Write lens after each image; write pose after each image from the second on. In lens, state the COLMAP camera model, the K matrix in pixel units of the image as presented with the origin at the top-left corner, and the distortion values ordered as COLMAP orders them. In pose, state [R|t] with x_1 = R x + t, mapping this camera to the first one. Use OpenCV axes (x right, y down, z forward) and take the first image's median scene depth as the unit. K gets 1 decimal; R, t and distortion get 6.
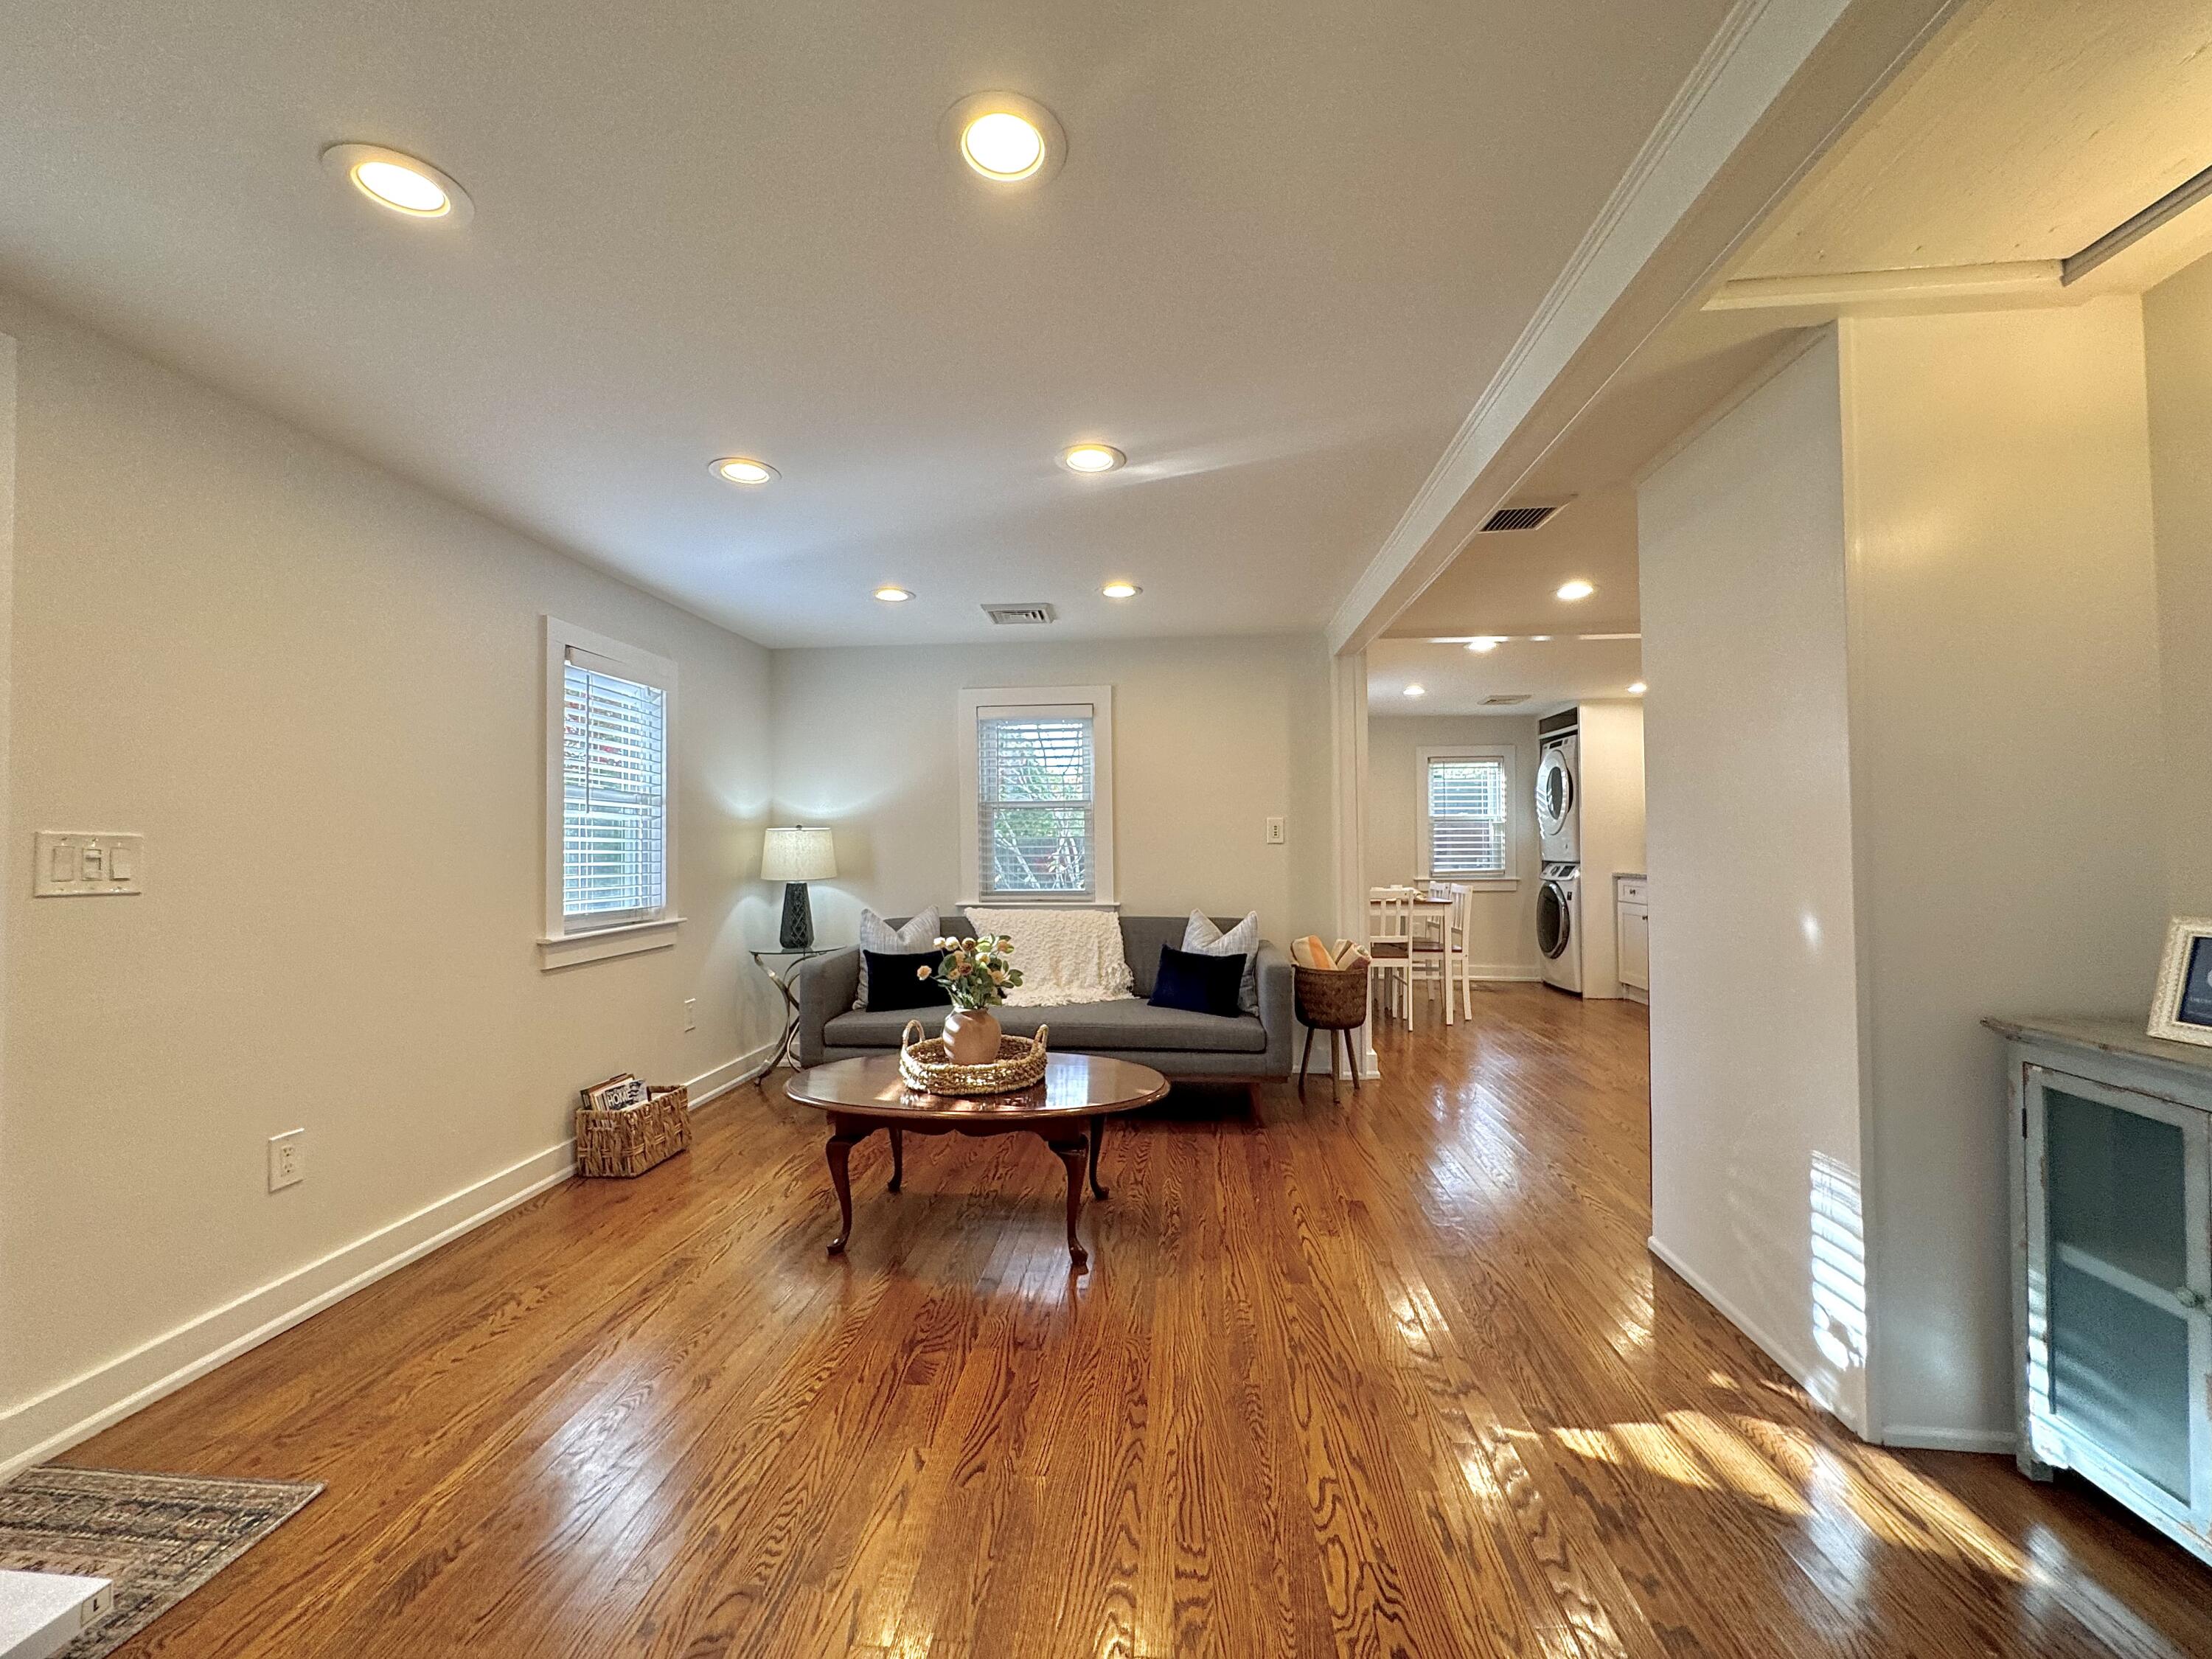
lens RADIAL K [[881.8, 0, 1103.2], [0, 881.8, 824.5], [0, 0, 1]] dist [-0.003228, 0.000372]
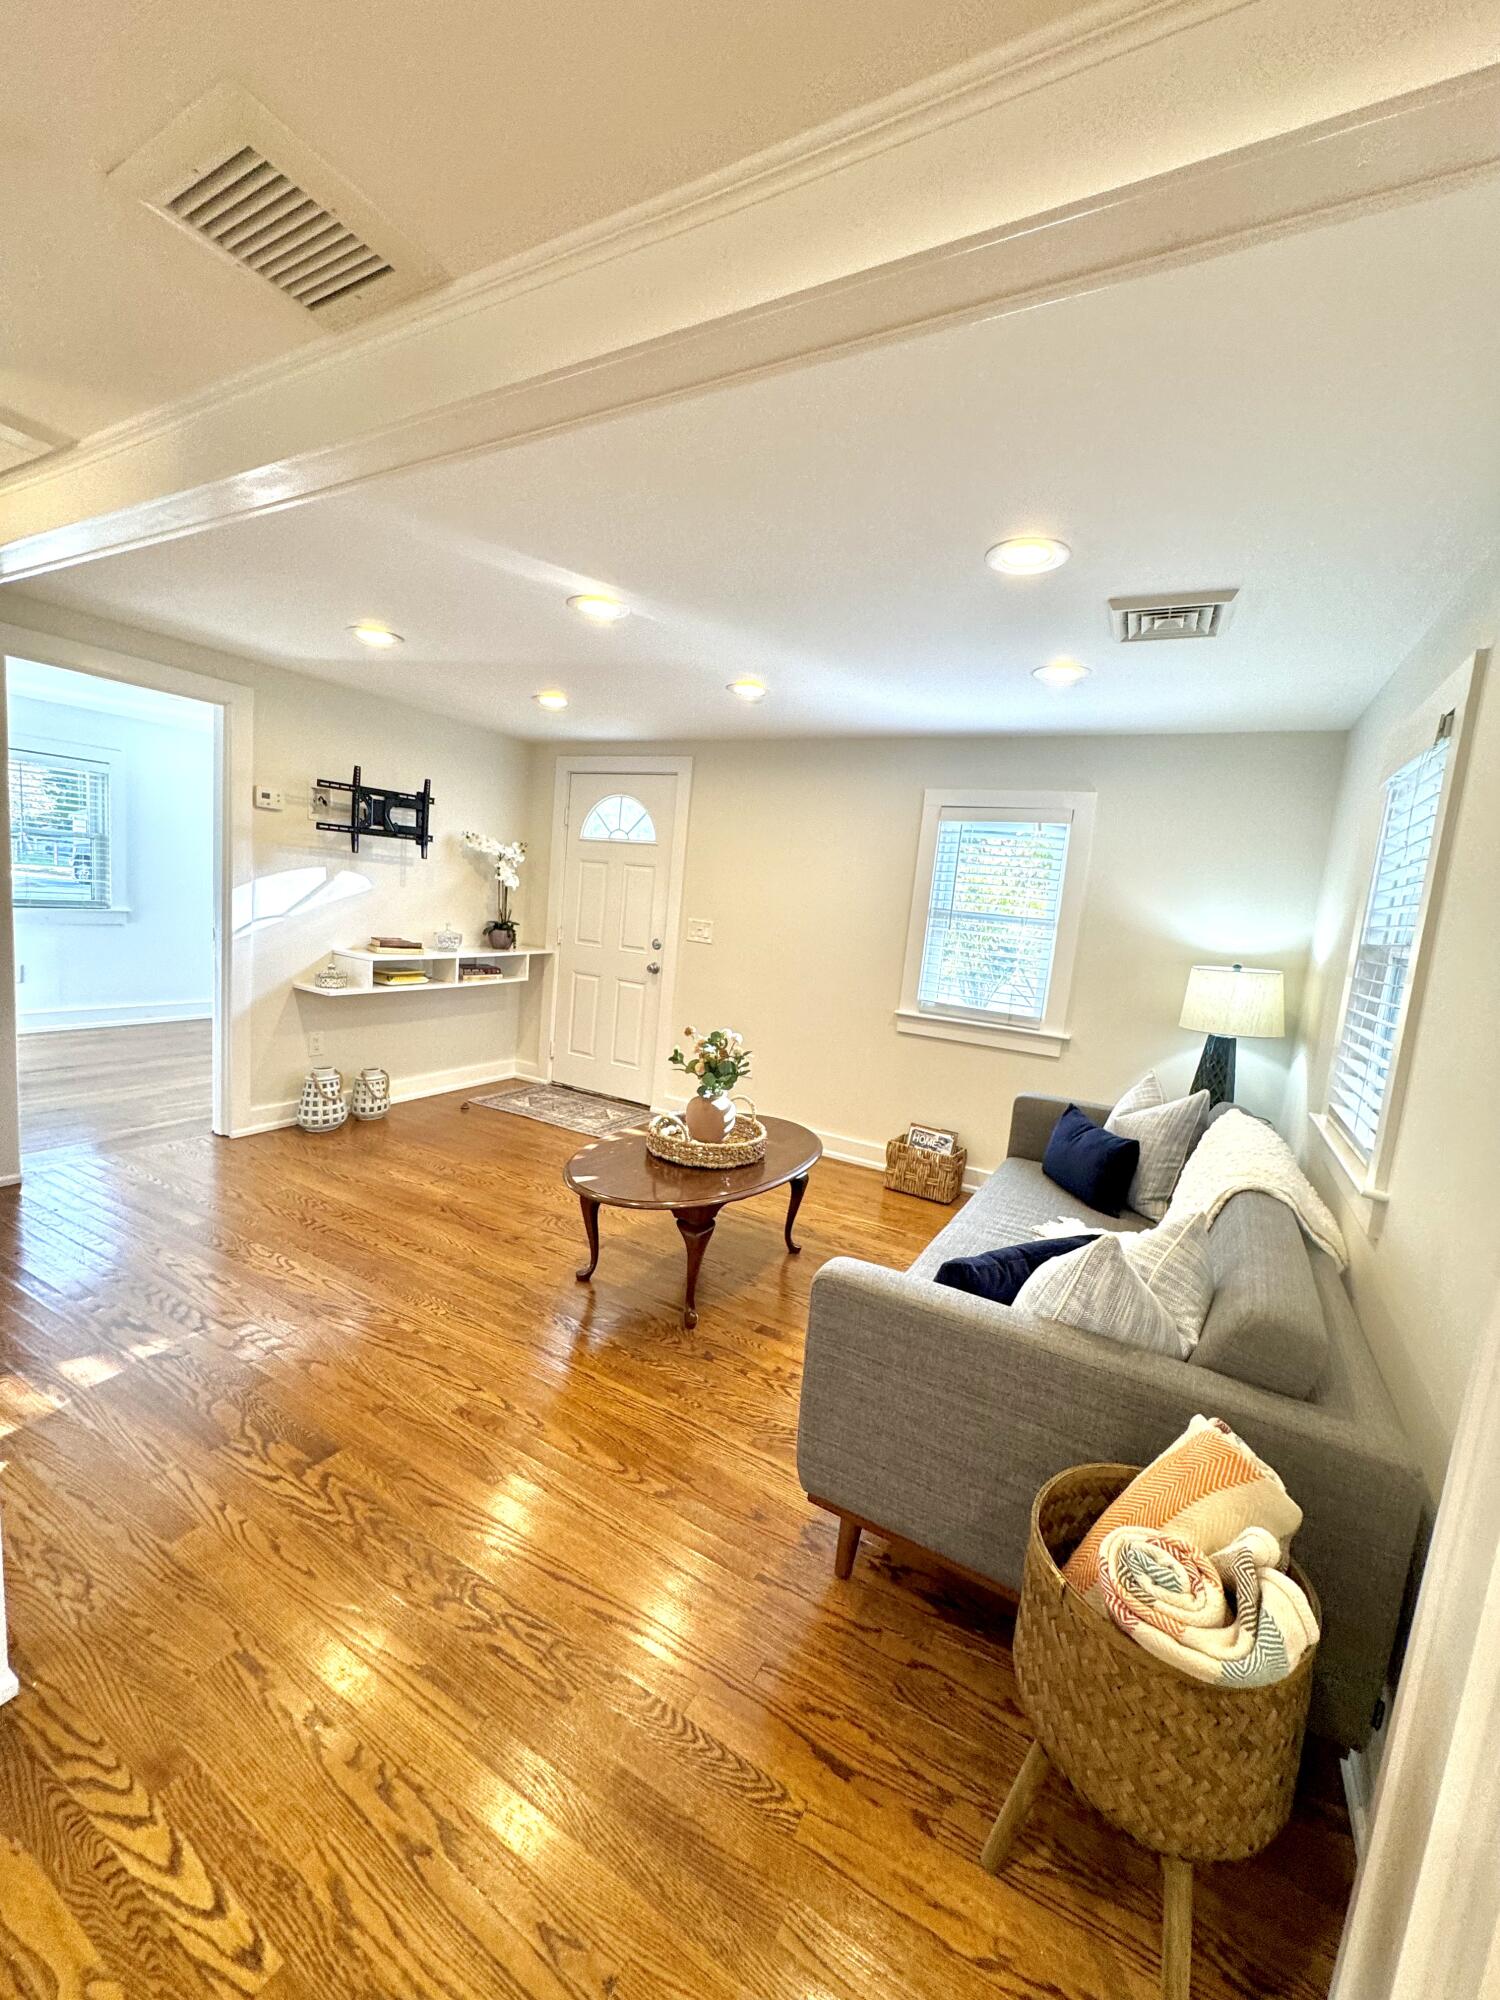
lens RADIAL K [[797.2, 0, 753.2], [0, 797.2, 998.1], [0, 0, 1]] dist [-0.003228, 0.000372]
pose [[-0.399769, 0.090156, -0.912171, 0.680942], [-0.062359, 0.990170, 0.125195, -0.044955], [0.914492, 0.106932, -0.390218, 1.259345]]
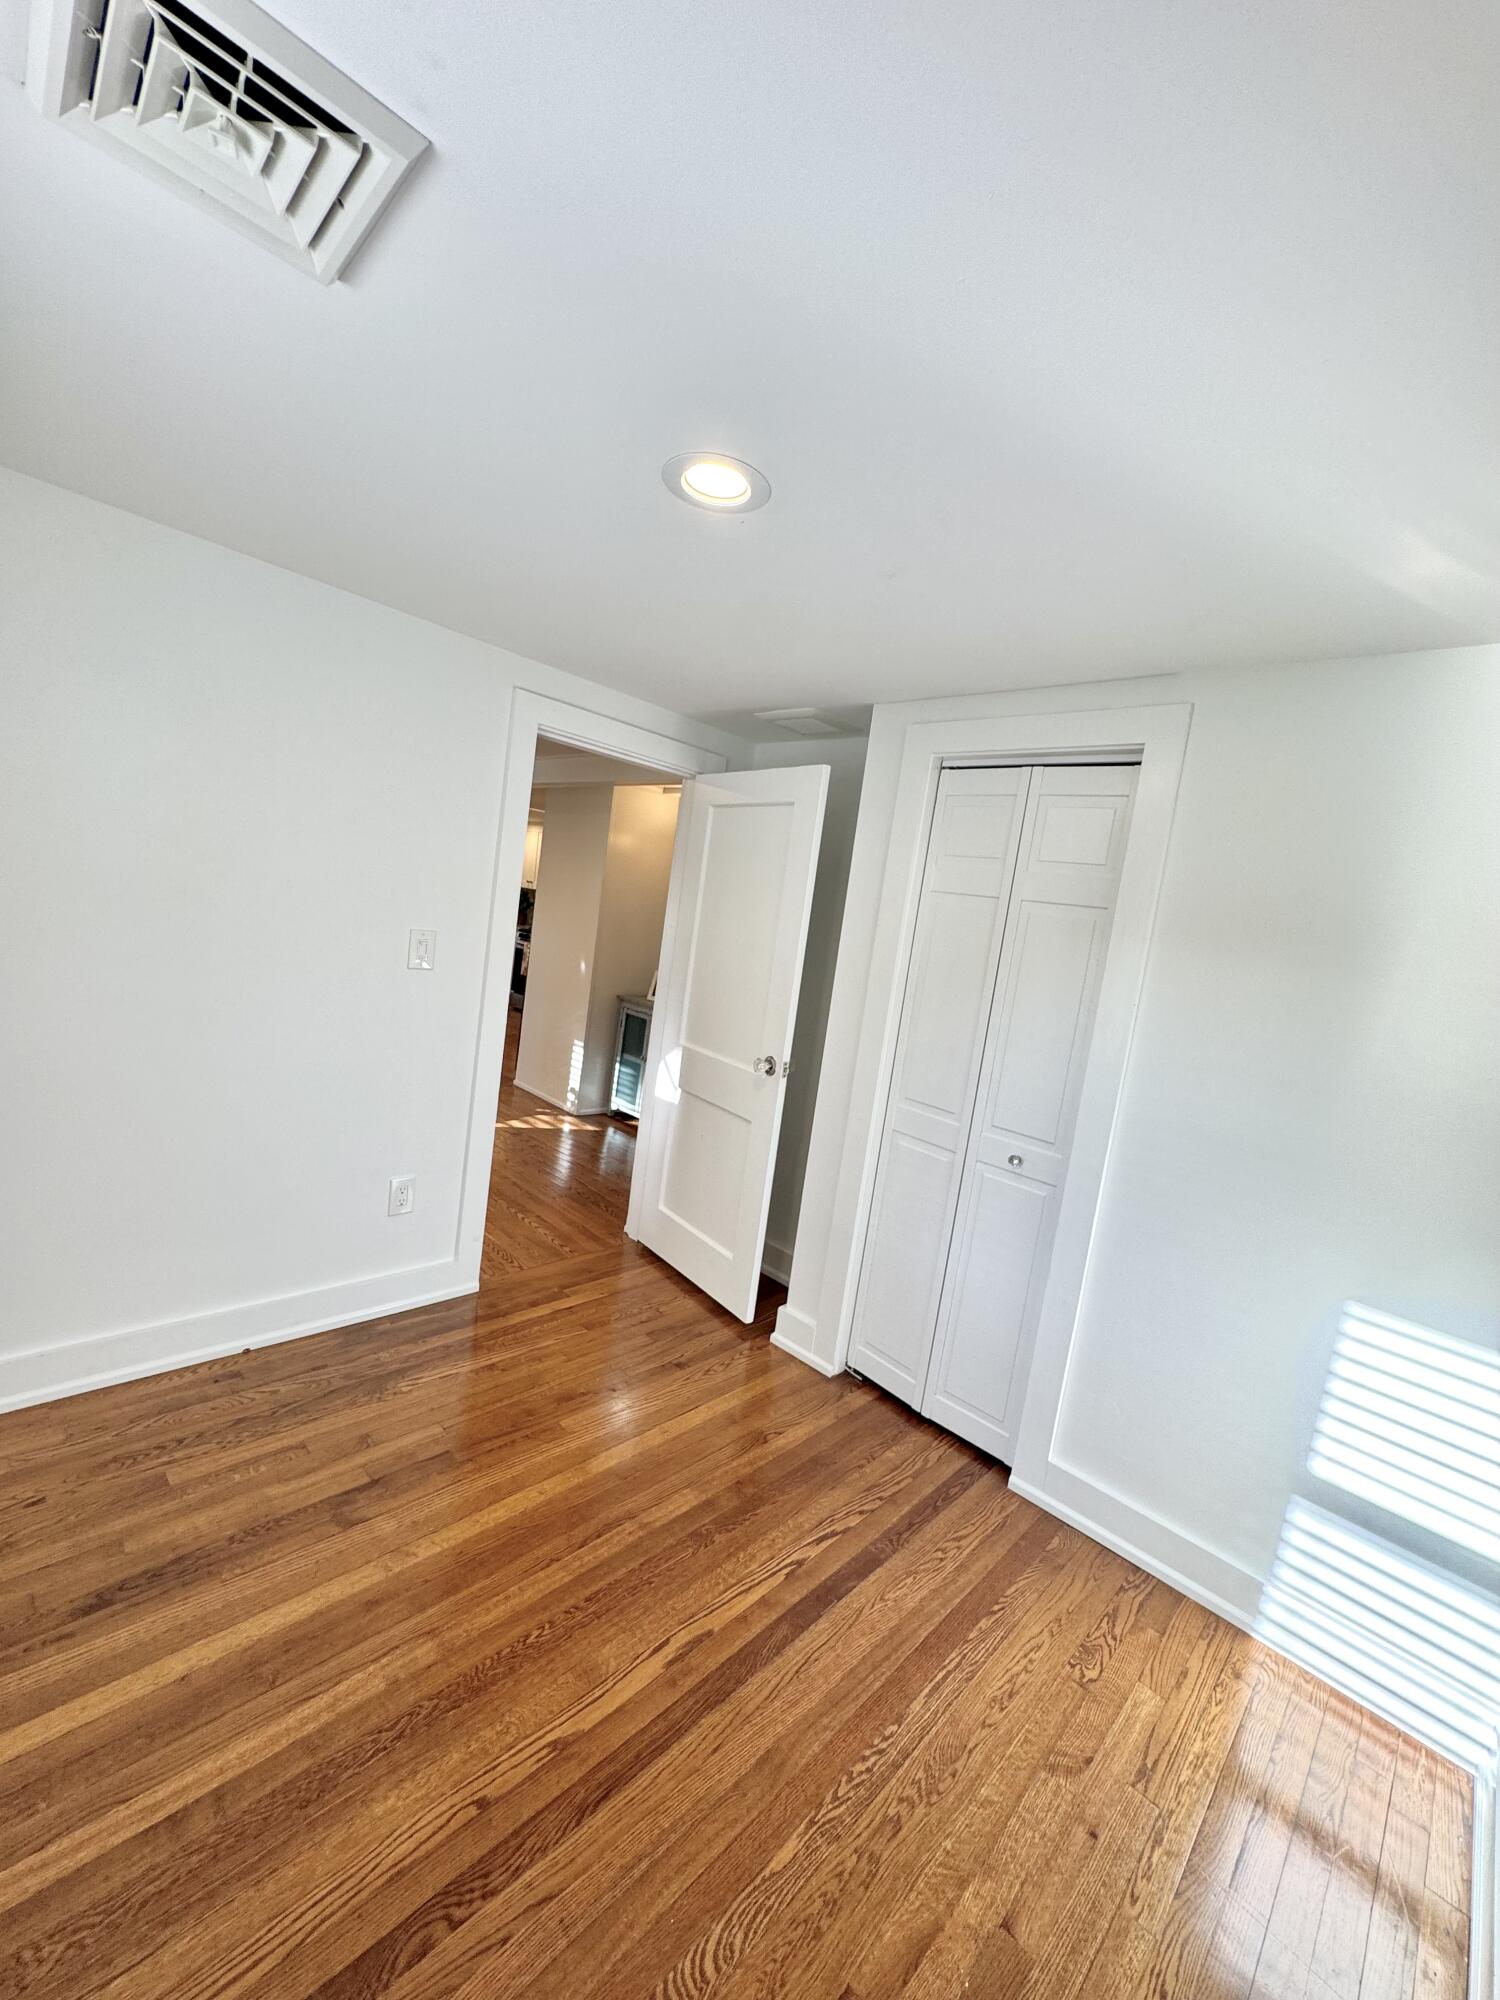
lens RADIAL K [[797.2, 0, 743.7], [0, 797.2, 994.2], [0, 0, 1]] dist [-0.003228, 0.000372]
pose [[0.629263, 0.014075, 0.777065, -0.627022], [-0.155441, 0.981914, 0.108091, -0.113397], [-0.761489, -0.188805, 0.620070, -0.735223]]
